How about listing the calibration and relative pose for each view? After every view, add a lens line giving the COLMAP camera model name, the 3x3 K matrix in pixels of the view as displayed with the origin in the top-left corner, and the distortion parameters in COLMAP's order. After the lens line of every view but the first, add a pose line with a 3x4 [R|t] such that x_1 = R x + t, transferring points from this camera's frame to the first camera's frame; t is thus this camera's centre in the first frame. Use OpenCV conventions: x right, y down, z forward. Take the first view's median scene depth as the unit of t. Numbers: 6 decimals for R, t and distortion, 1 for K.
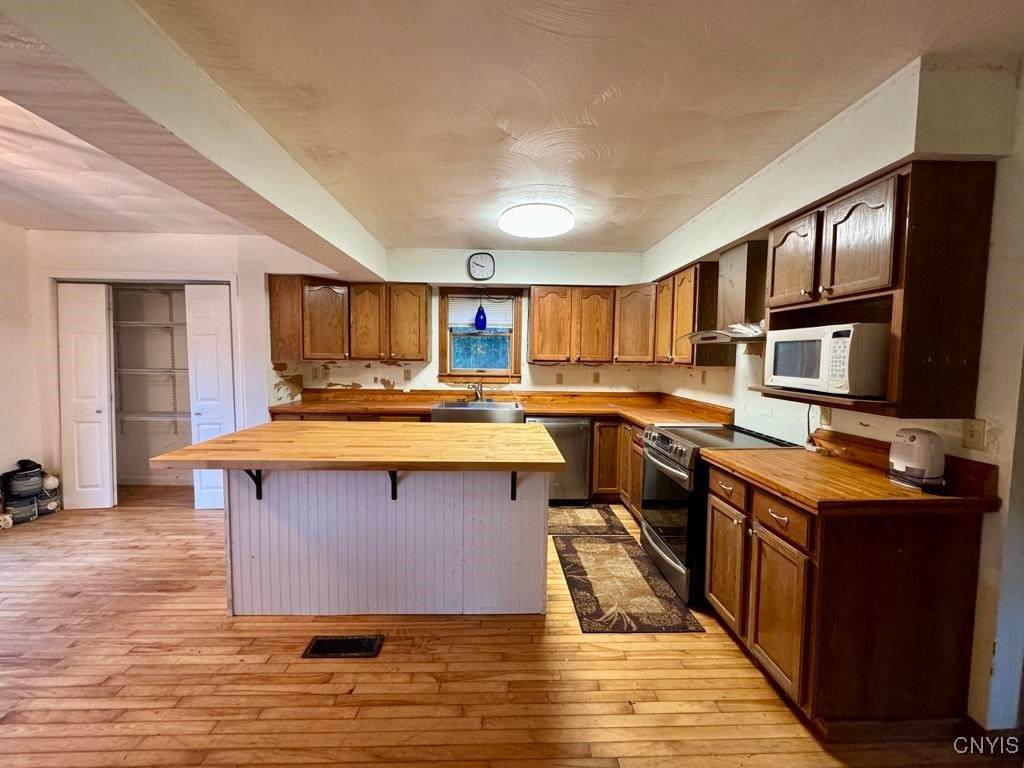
lens RADIAL K [[405.7, 0, 512.0], [0, 405.7, 384.0], [0, 0, 1]] dist [-0.002523, 0.000041]
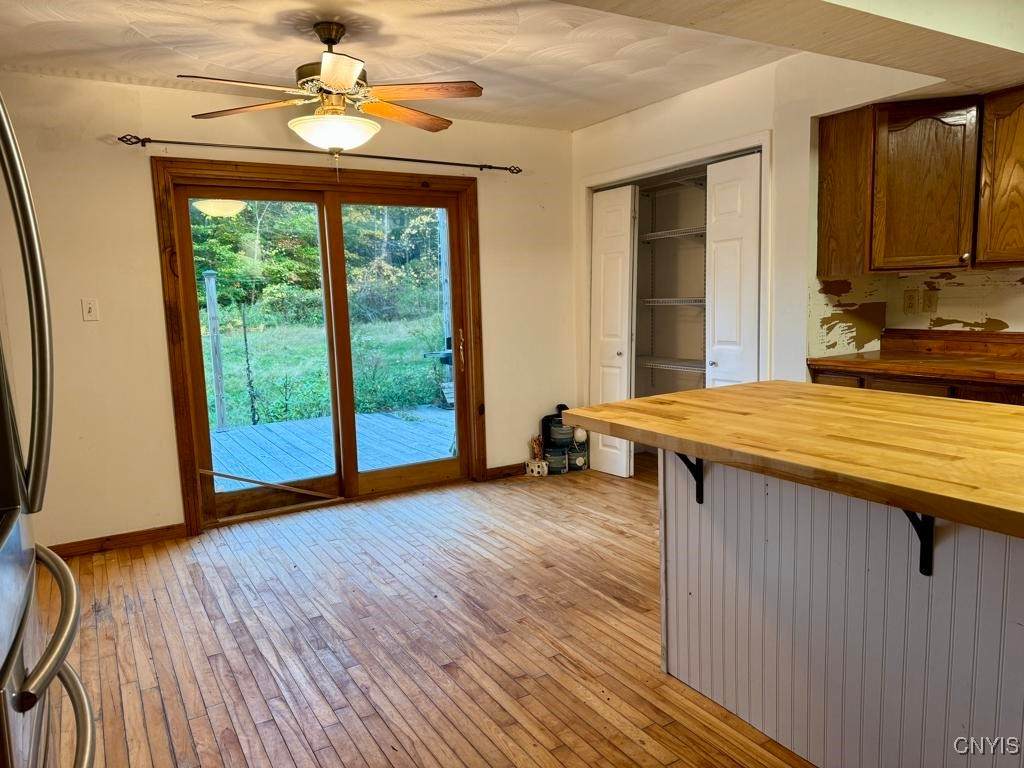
lens RADIAL K [[717.6, 0, 507.3], [0, 717.6, 389.5], [0, 0, 1]] dist [0.055653, -0.071542]
pose [[0.476951, 0.089159, -0.874396, 0.101673], [-0.018433, 0.995638, 0.091467, 0.016380], [0.878736, -0.027507, 0.476514, 0.160162]]
